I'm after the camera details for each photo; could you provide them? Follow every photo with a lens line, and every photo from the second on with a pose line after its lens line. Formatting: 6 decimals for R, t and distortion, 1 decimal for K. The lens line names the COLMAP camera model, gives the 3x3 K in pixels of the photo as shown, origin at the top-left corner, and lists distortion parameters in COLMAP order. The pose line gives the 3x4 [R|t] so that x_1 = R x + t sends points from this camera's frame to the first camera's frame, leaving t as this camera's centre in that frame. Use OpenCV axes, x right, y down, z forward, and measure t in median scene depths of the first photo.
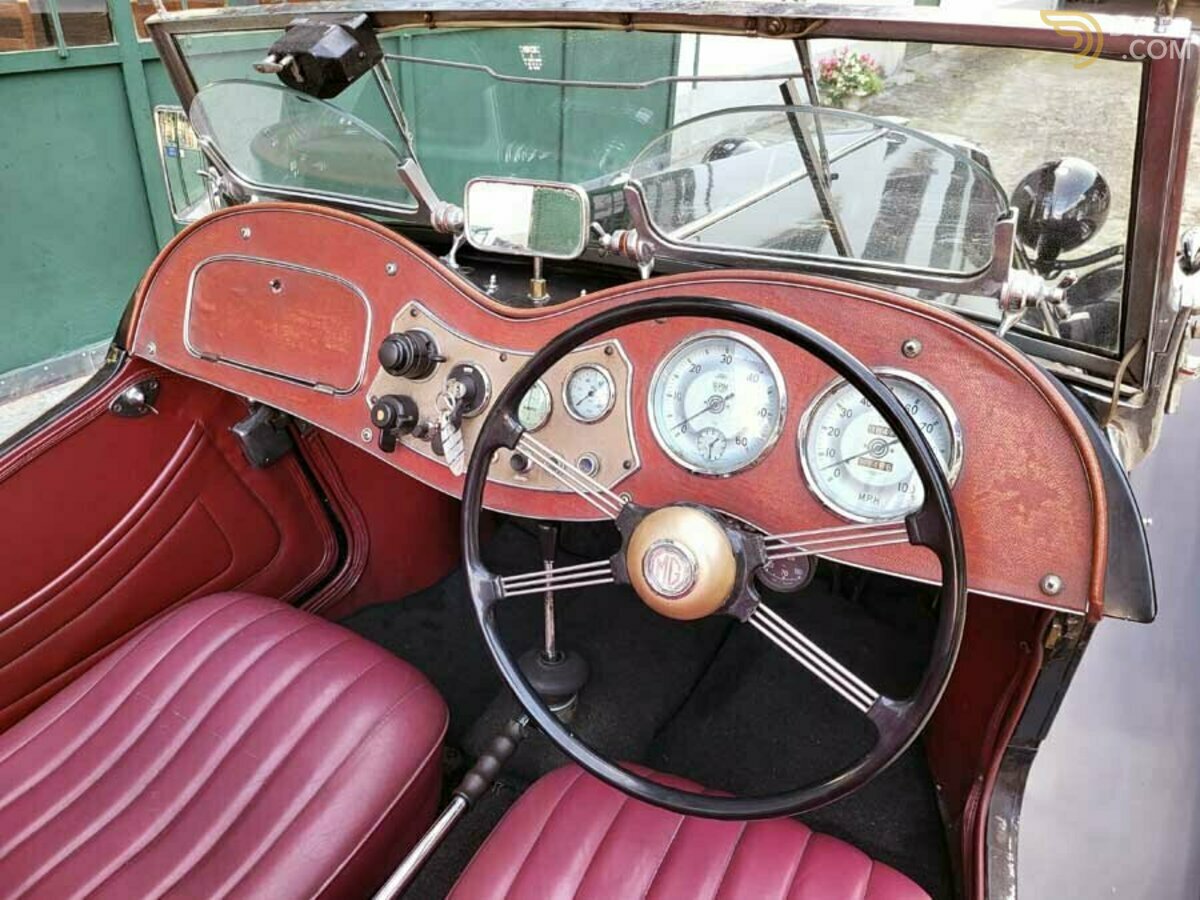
lens RADIAL K [[920.8, 0, 595.2], [0, 920.8, 446.3], [0, 0, 1]] dist [0.049159, -0.043081]
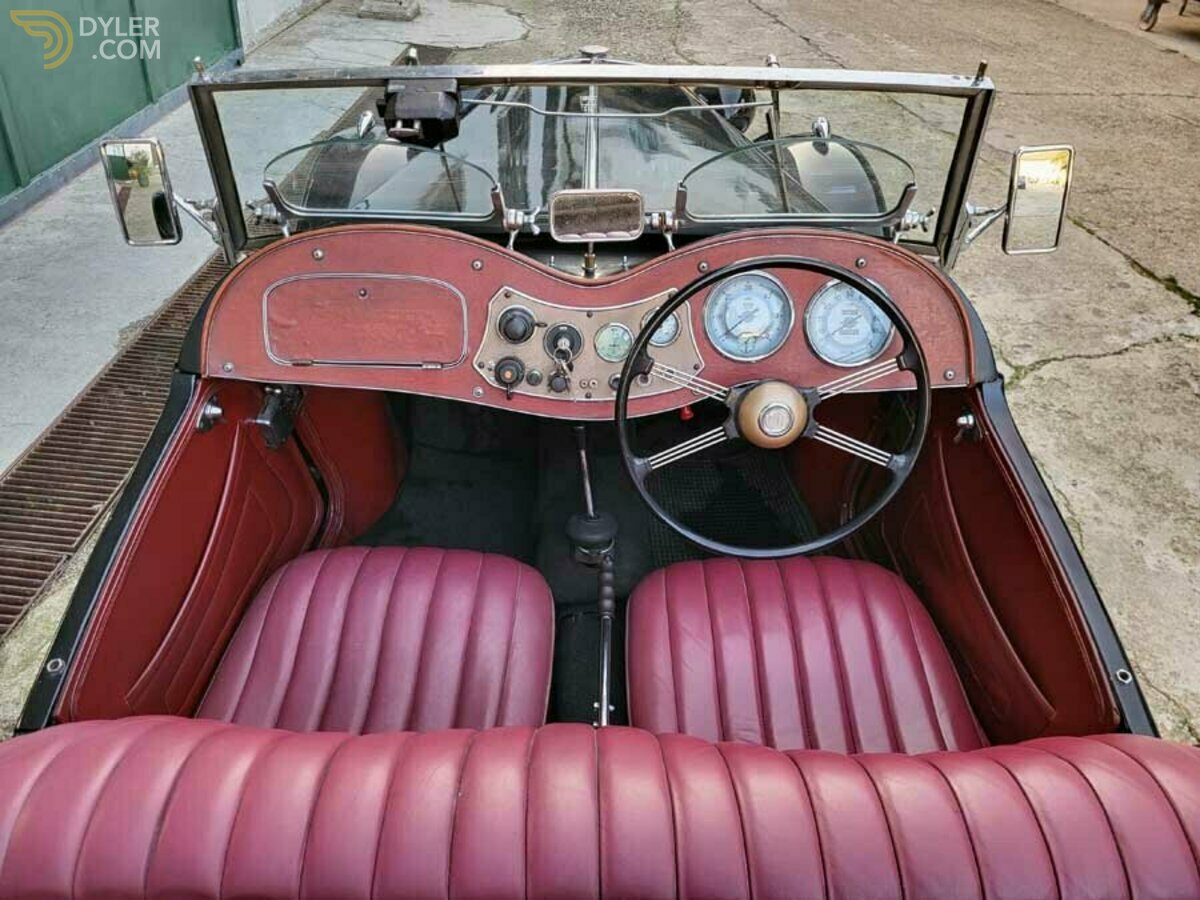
lens RADIAL K [[920.8, 0, 595.2], [0, 920.8, 446.3], [0, 0, 1]] dist [0.049159, -0.043081]
pose [[0.870270, -0.267134, 0.413848, -0.818567], [0.208437, 0.960958, 0.181970, -0.175344], [-0.446301, -0.072102, 0.891973, -0.324800]]
